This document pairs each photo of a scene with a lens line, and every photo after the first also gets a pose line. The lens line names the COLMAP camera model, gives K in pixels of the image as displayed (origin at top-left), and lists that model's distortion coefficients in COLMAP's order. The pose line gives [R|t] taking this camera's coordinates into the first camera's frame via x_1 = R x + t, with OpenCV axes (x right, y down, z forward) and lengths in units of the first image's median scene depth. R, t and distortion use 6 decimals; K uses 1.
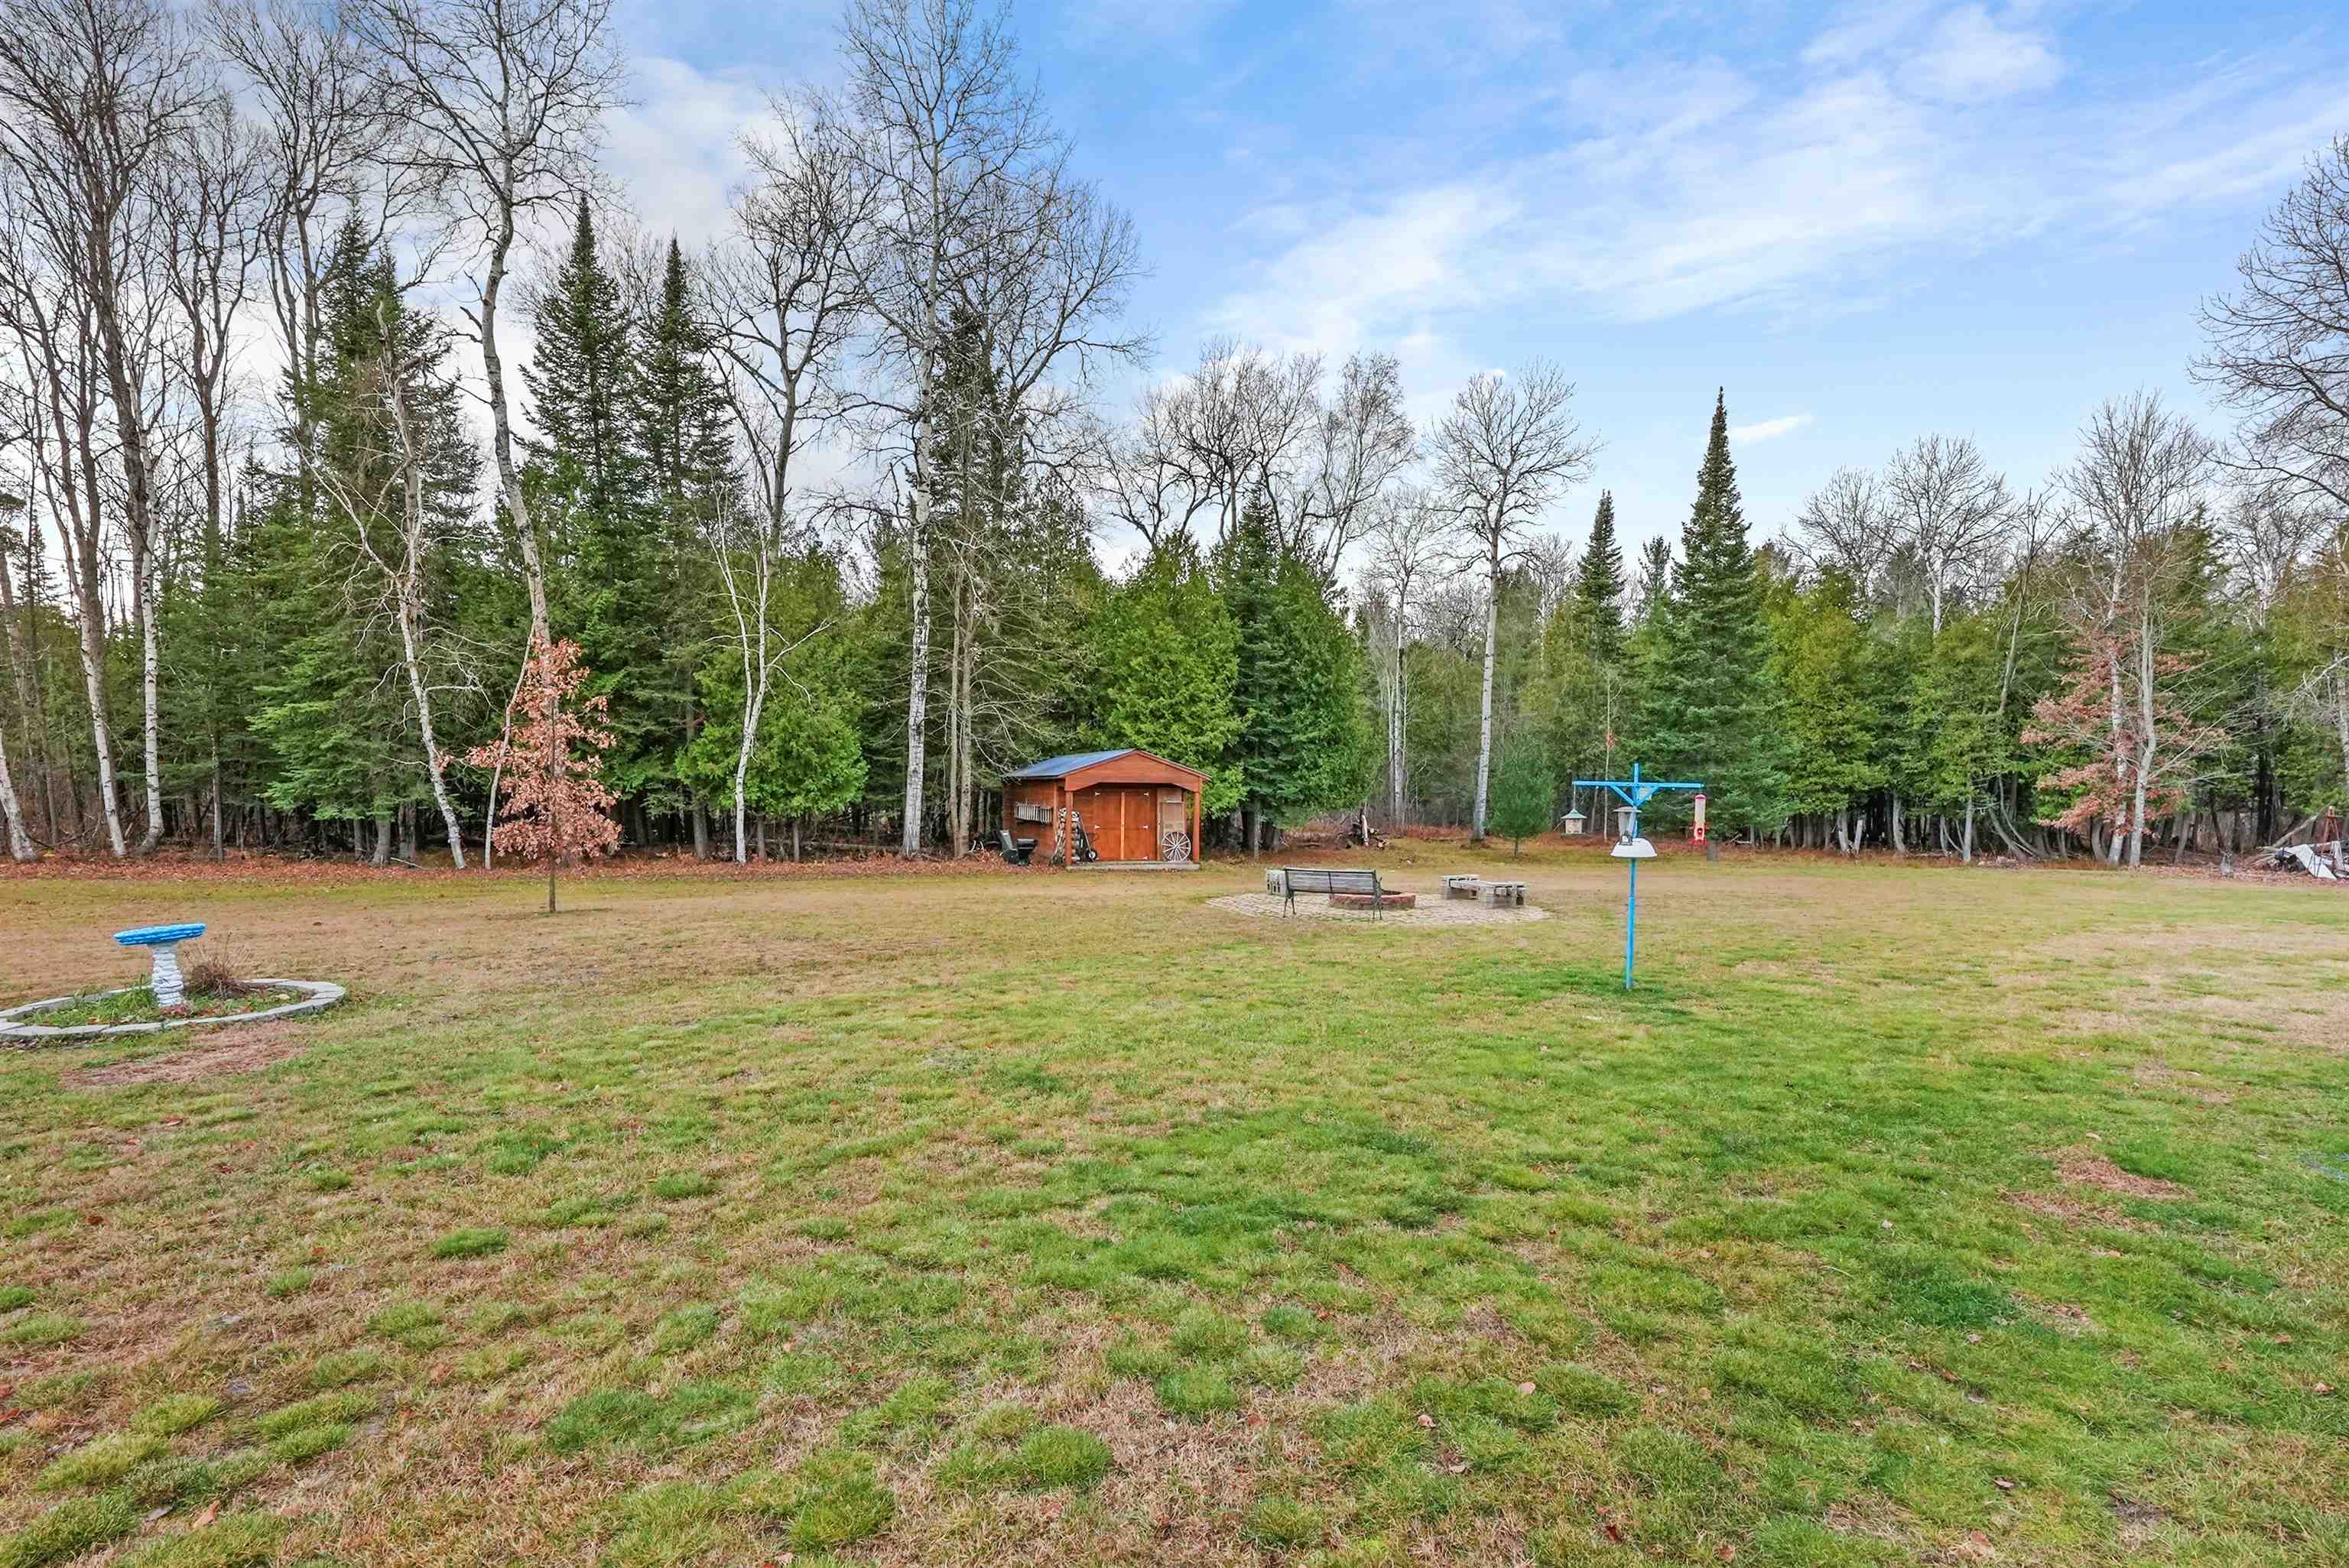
lens RADIAL K [[1070.2, 0, 1174.5], [0, 1070.2, 784.0], [0, 0, 1]] dist [-0.003413, -0.000195]
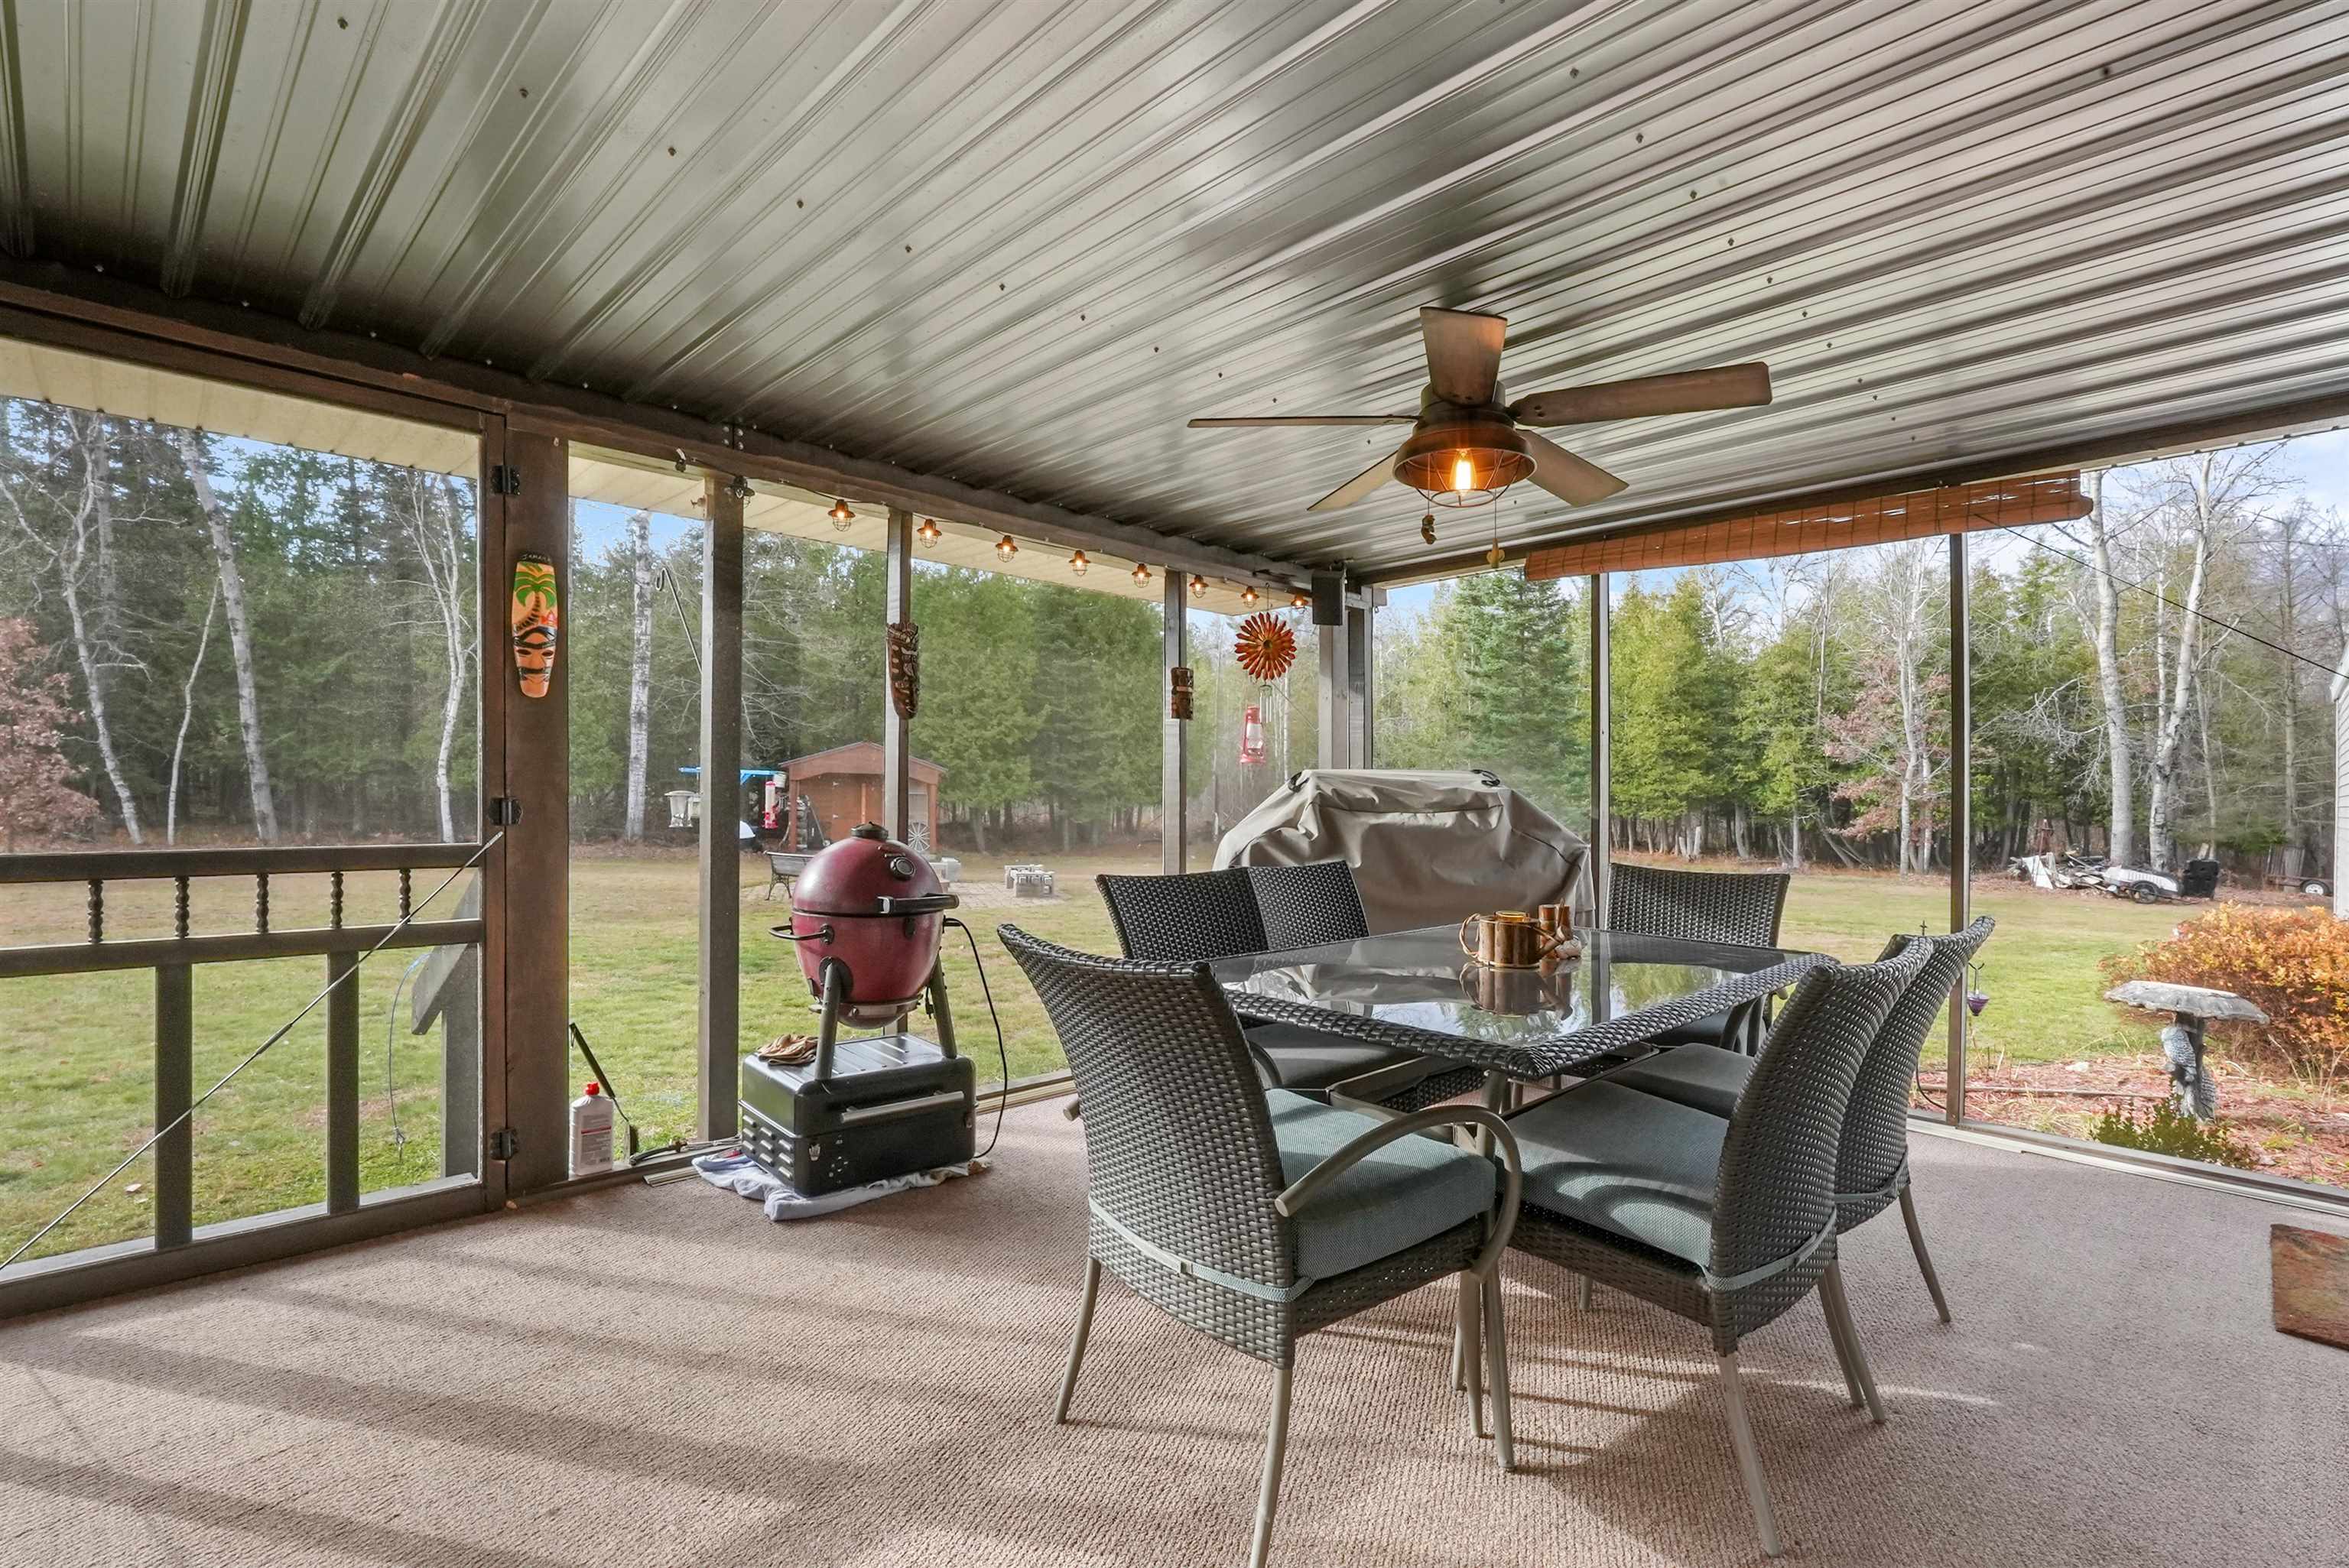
lens RADIAL K [[1070.2, 0, 1174.5], [0, 1070.2, 784.0], [0, 0, 1]] dist [-0.003413, -0.000195]
pose [[0.998720, 0.020623, 0.046190, 0.140528], [-0.020783, 0.999780, 0.002974, -0.000503], [-0.046119, -0.003930, 0.998928, -0.032230]]
